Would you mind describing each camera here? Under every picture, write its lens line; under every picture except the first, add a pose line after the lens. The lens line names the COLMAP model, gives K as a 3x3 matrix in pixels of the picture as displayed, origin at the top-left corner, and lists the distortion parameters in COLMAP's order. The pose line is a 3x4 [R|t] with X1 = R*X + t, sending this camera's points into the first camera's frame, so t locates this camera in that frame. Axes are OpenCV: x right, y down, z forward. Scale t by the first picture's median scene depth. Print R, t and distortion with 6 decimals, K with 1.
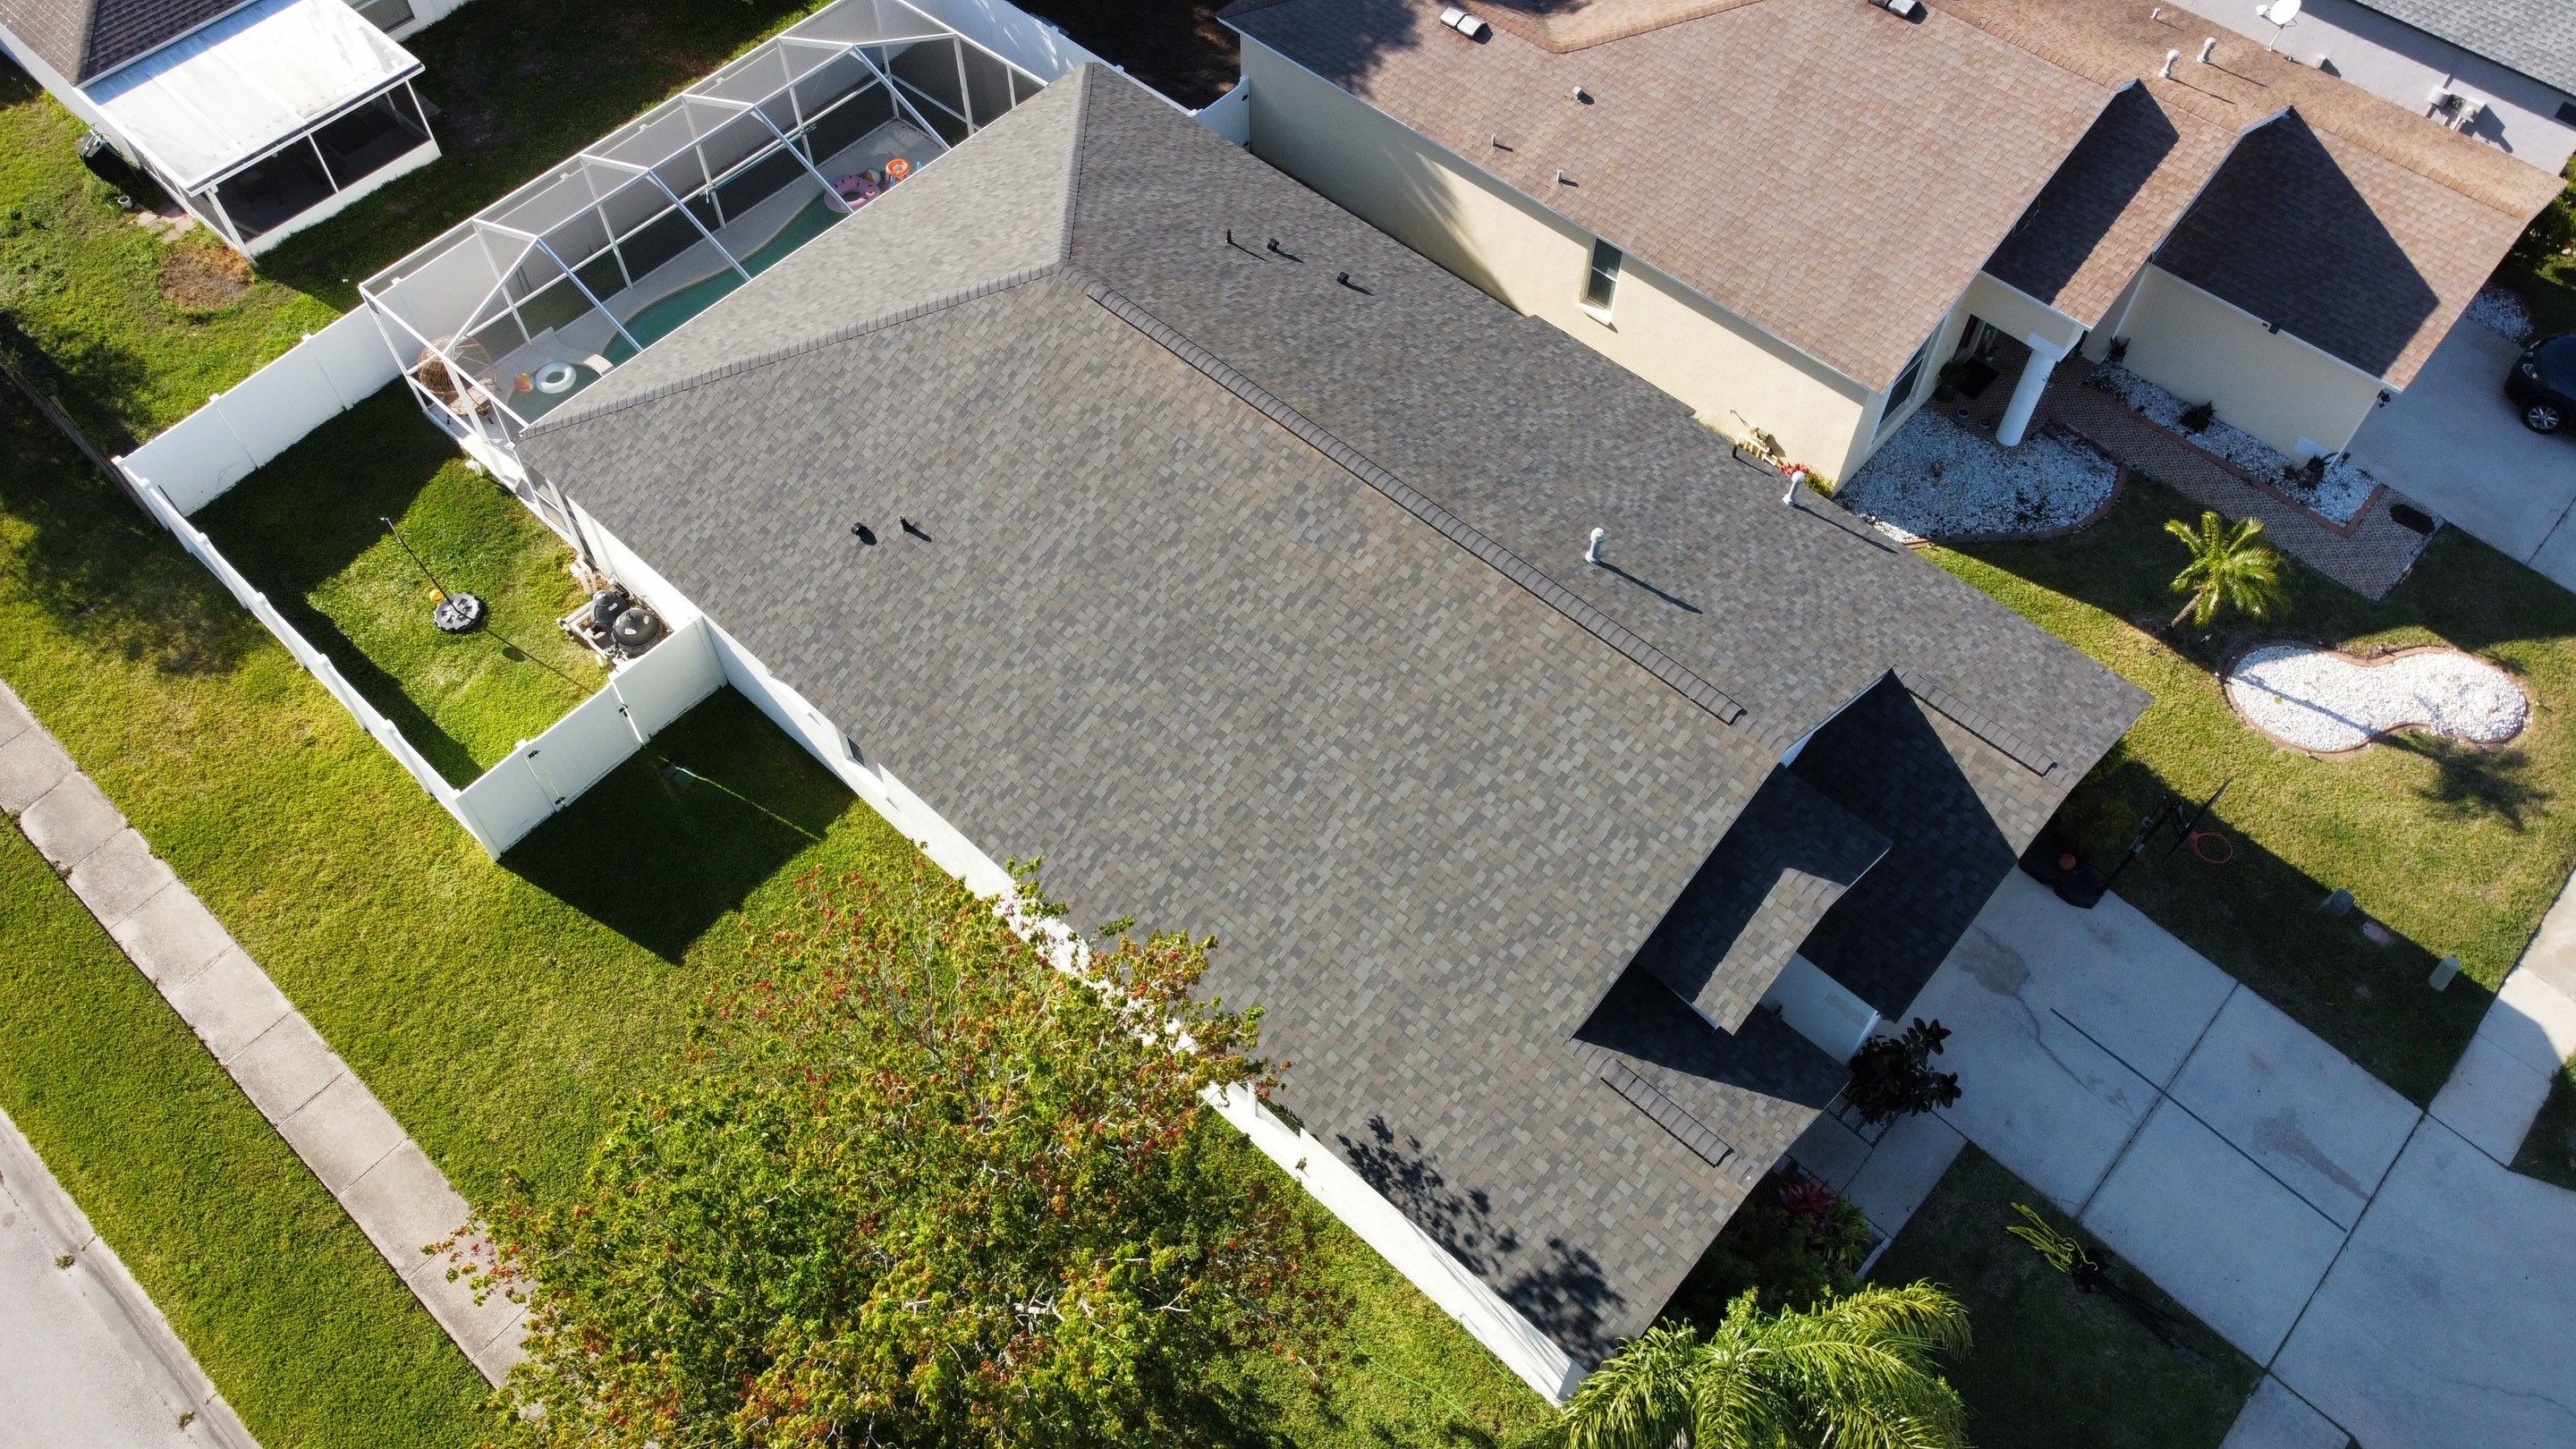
lens RADIAL K [[1889.6, 0, 1228.4], [0, 1889.6, 719.1], [0, 0, 1]] dist [0.035624, -0.069170]
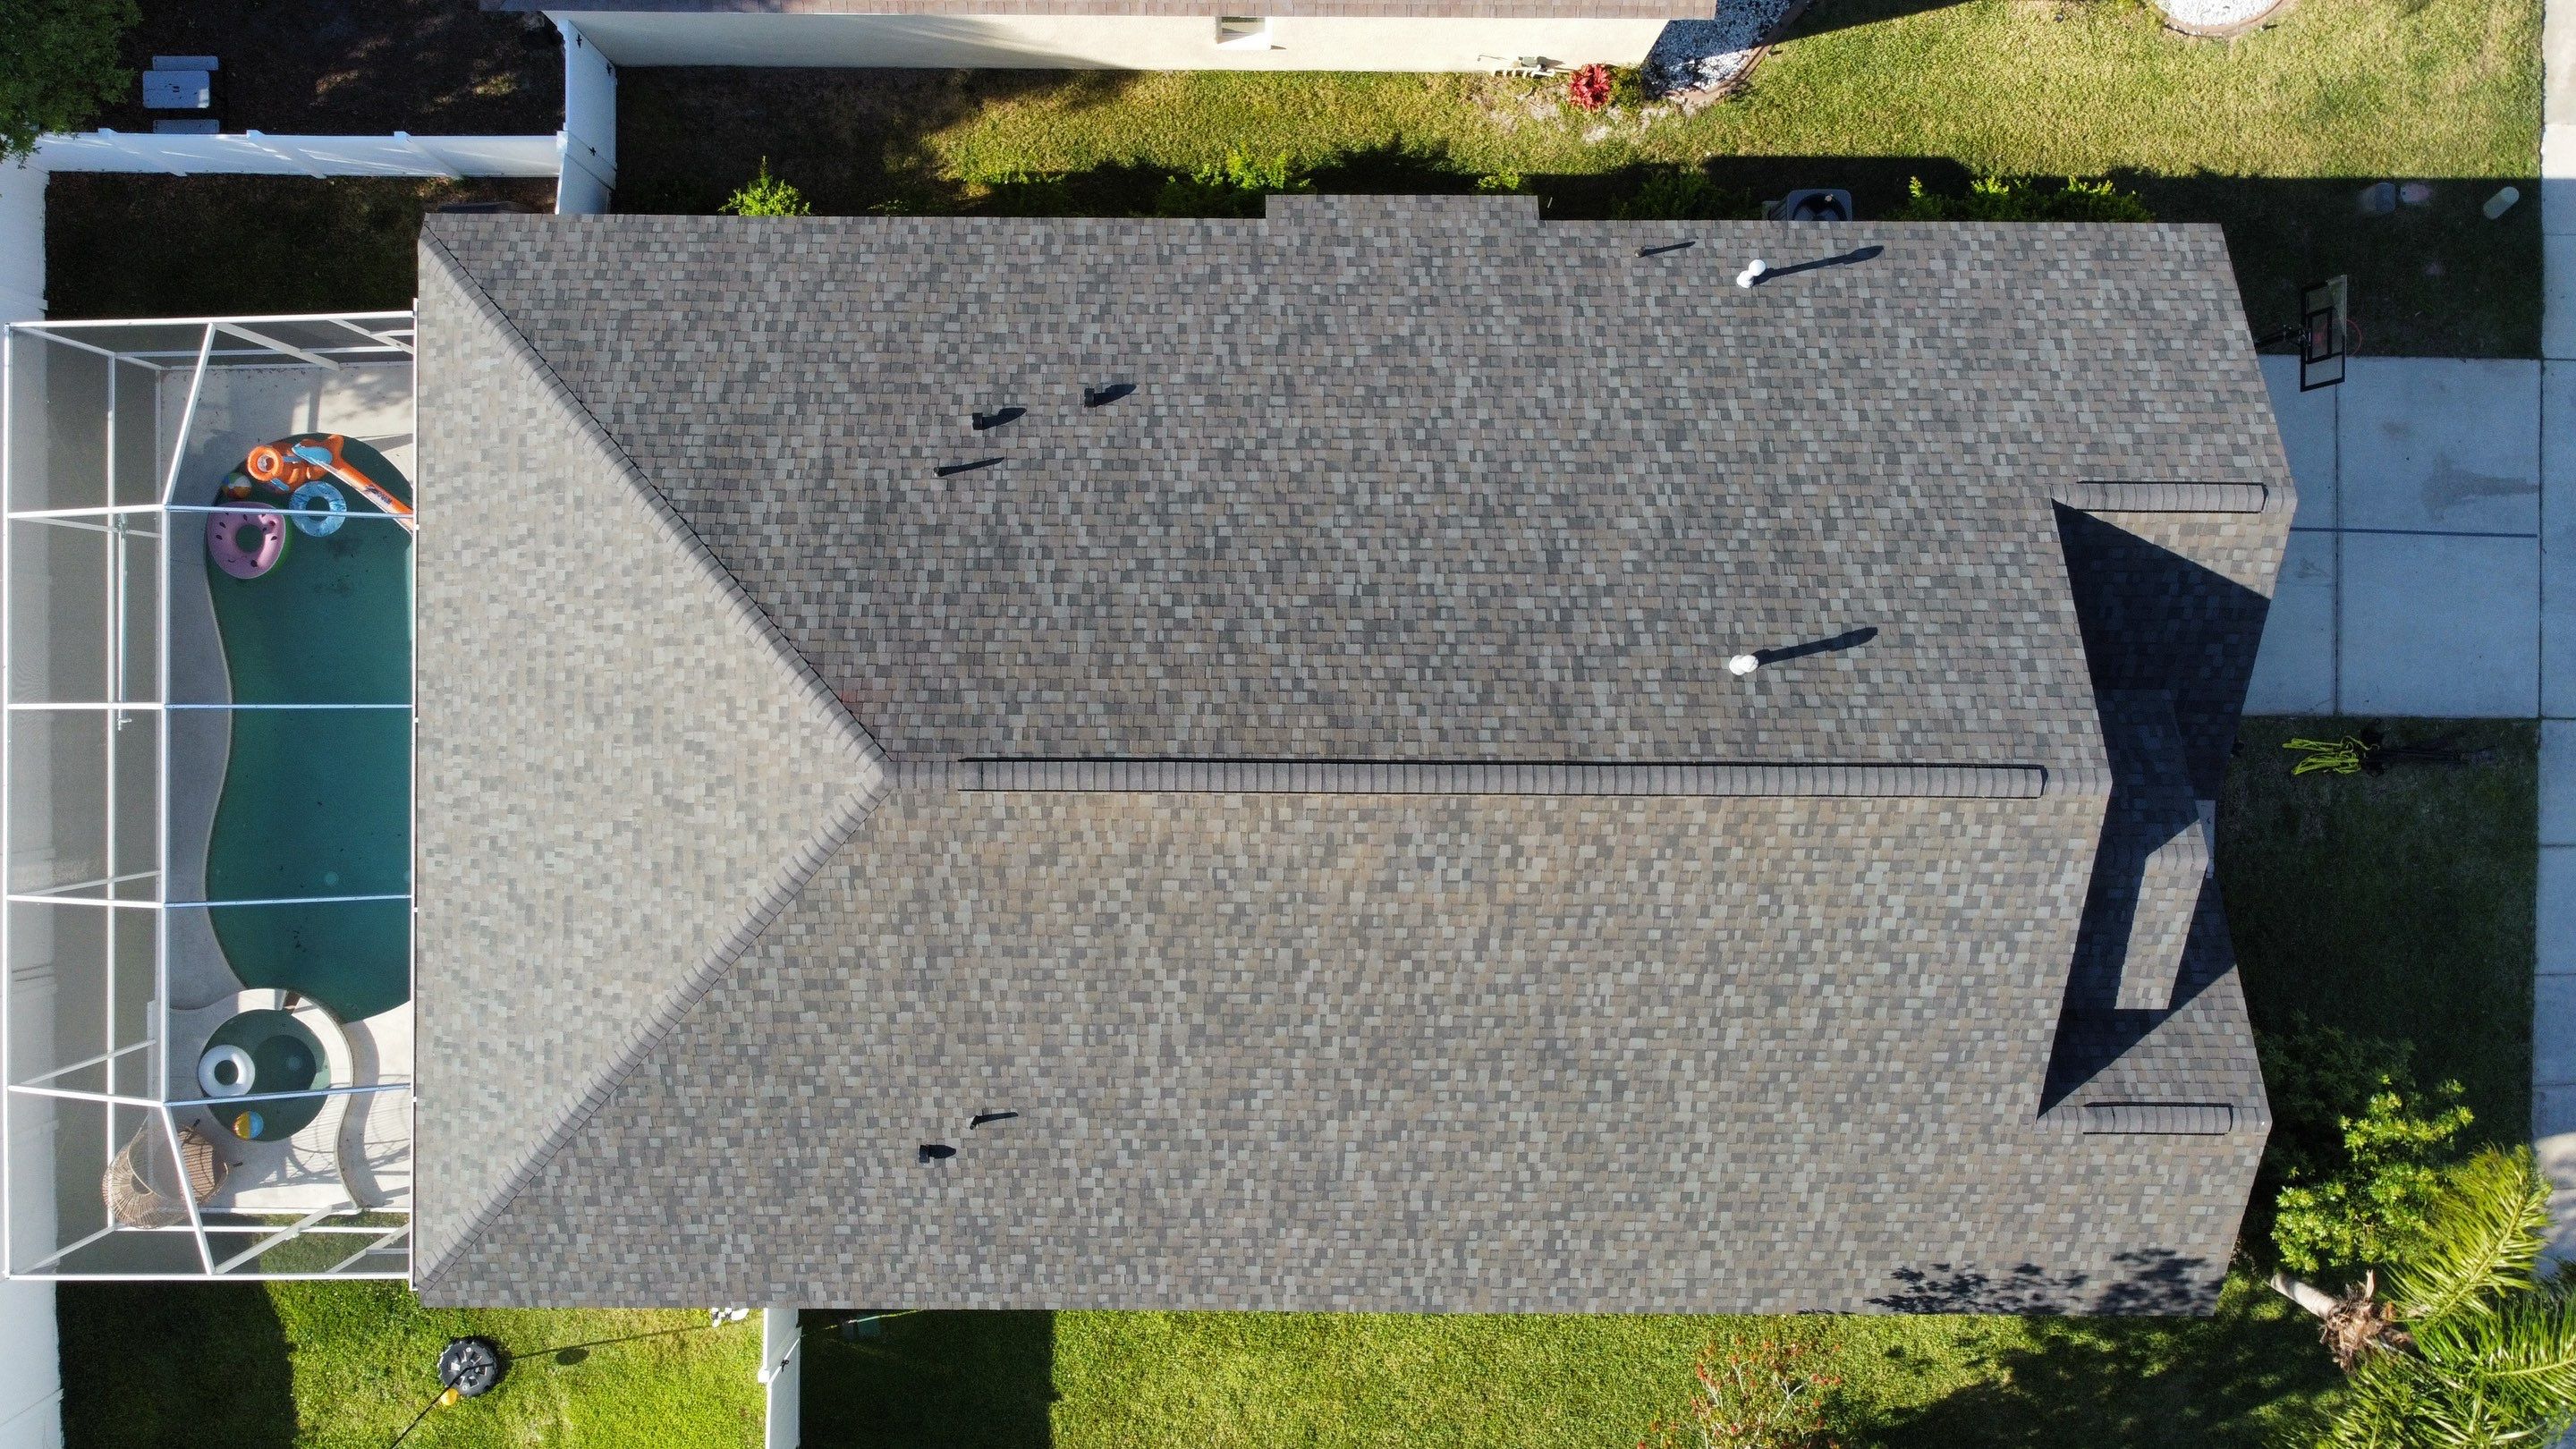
lens RADIAL K [[1927.6, 0, 1246.5], [0, 1927.6, 708.4], [0, 0, 1]] dist [0.000131, -0.009524]
pose [[0.734204, -0.678855, 0.010066, 0.018331], [0.555767, 0.609464, 0.565399, -0.585244], [-0.389958, -0.409524, 0.824756, 0.367783]]
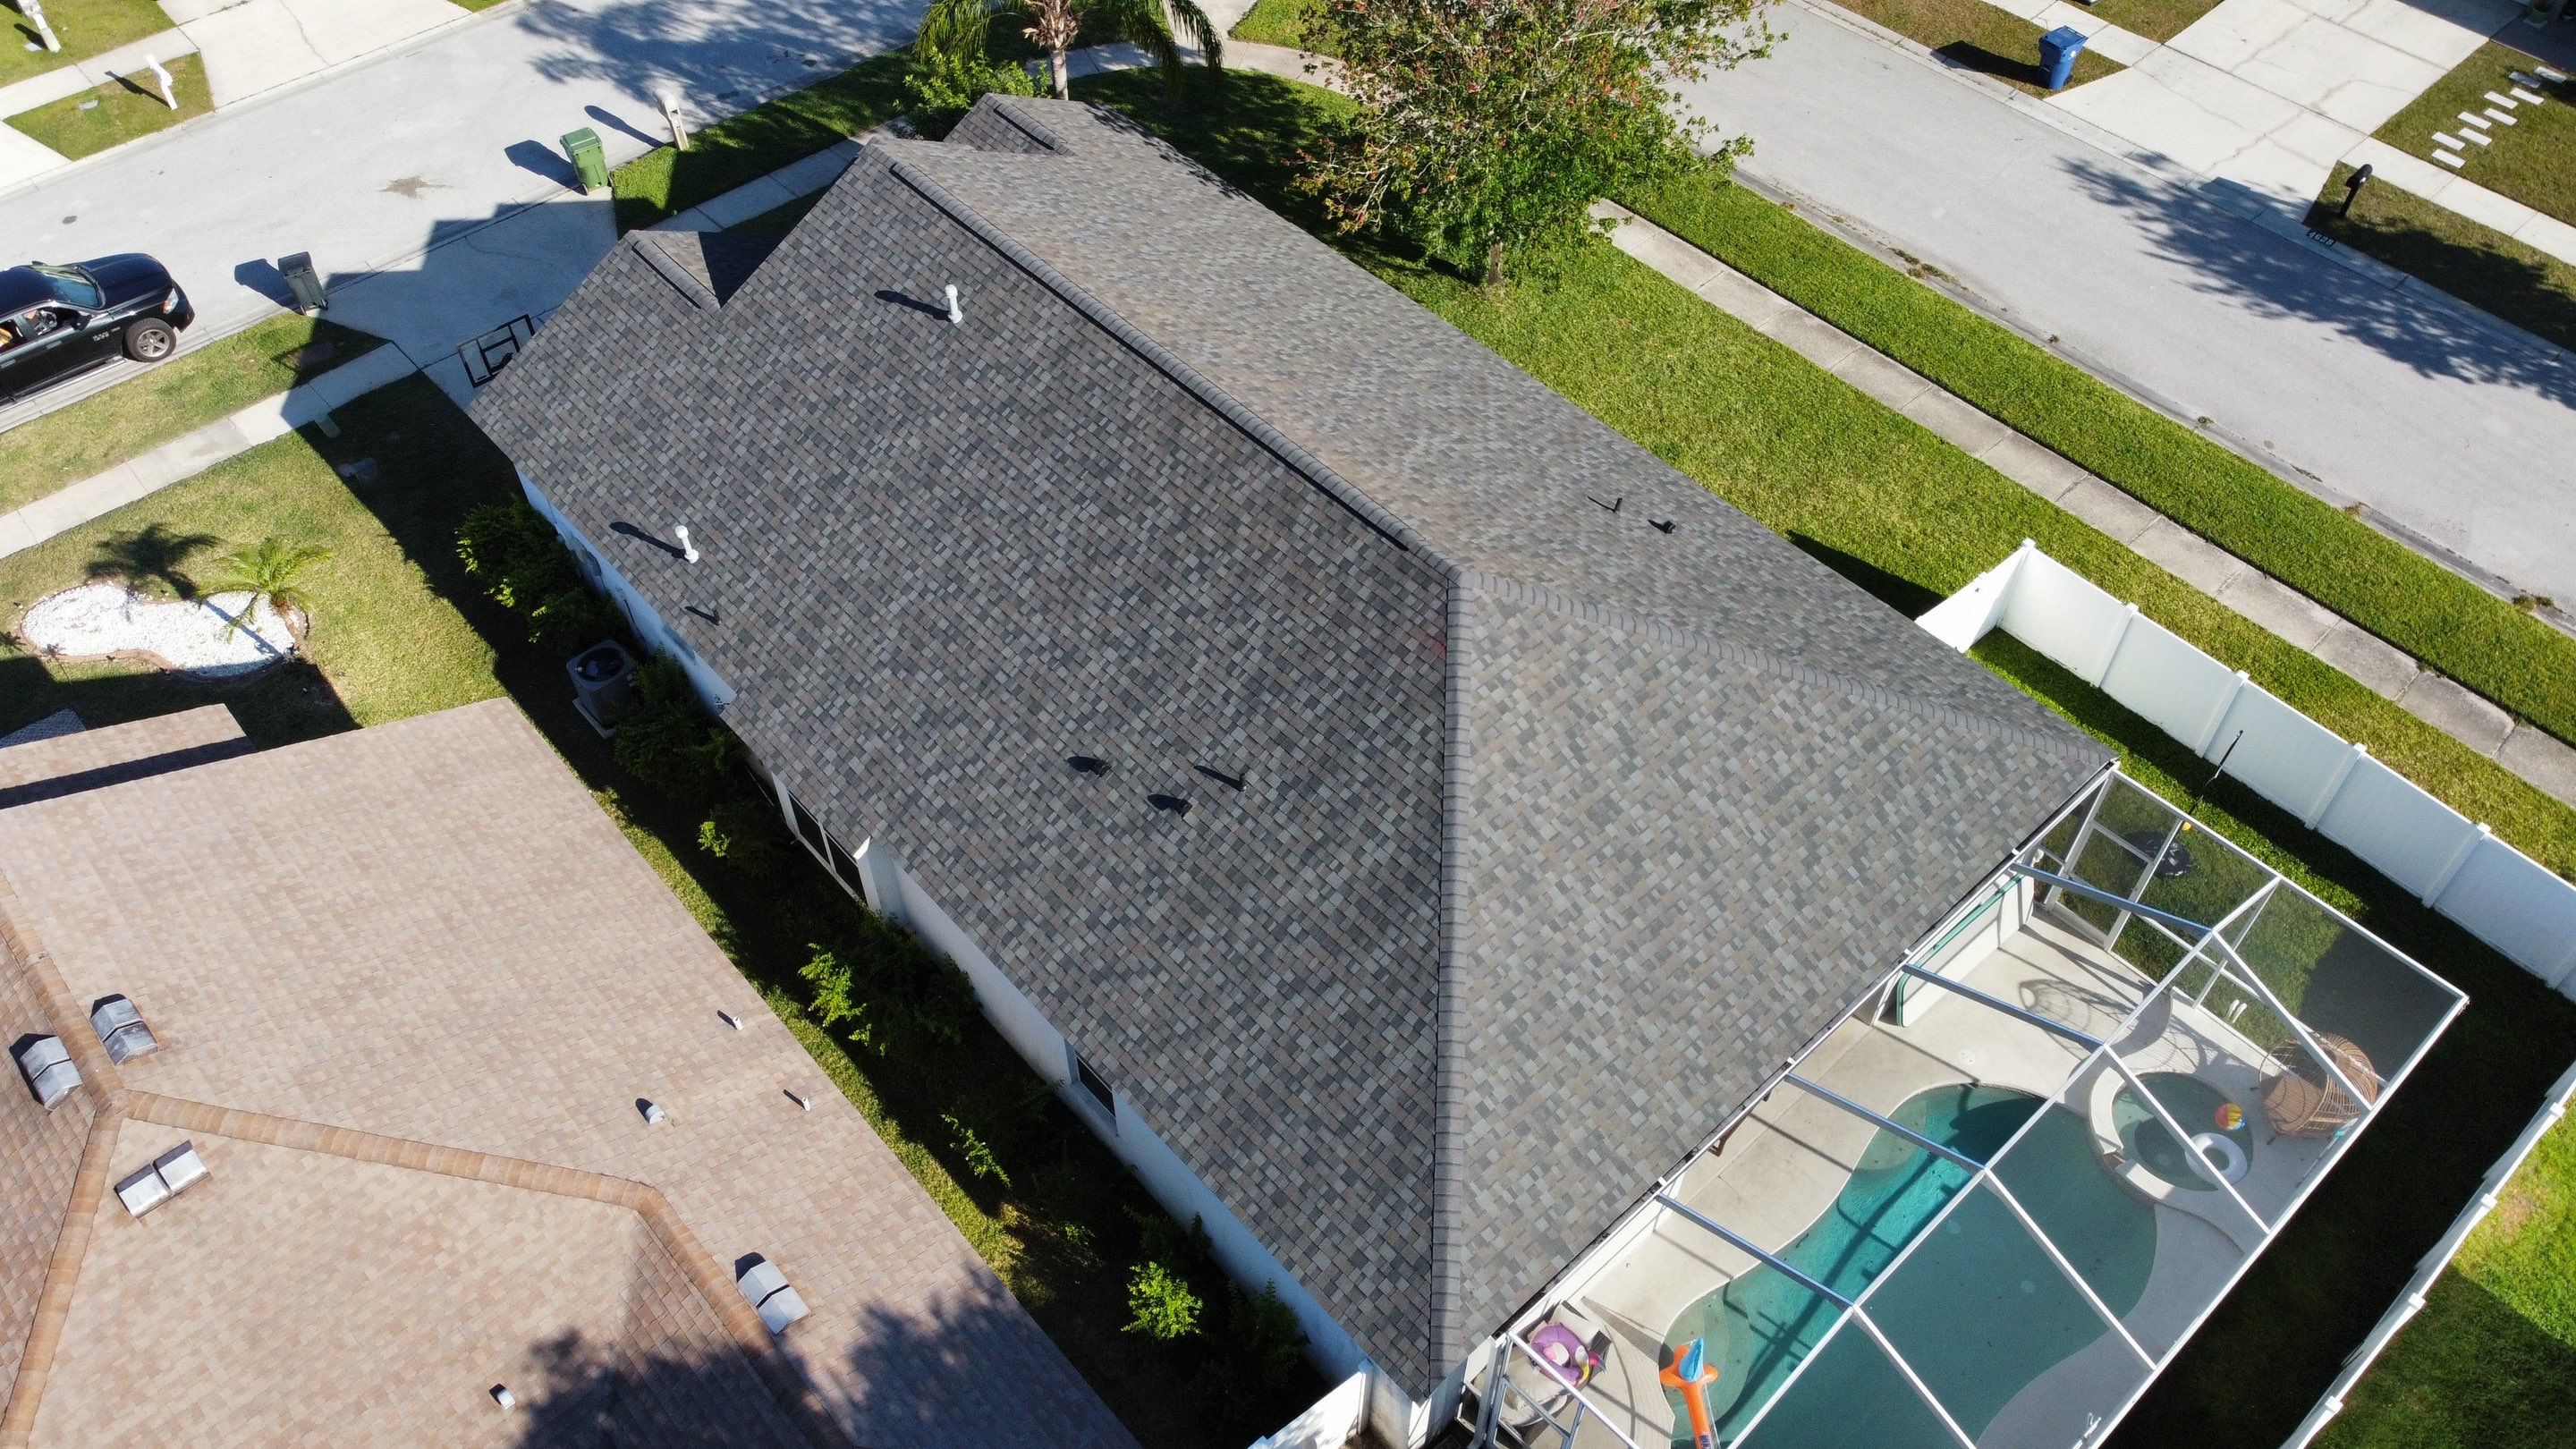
lens RADIAL K [[1931.9, 0, 1263.2], [0, 1931.9, 711.2], [0, 0, 1]] dist [-0.000780, -0.001157]
pose [[-0.995606, -0.051839, 0.077978, -0.072876], [0.088533, -0.249936, 0.964206, -1.077074], [-0.030494, 0.966874, 0.253427, 0.845517]]
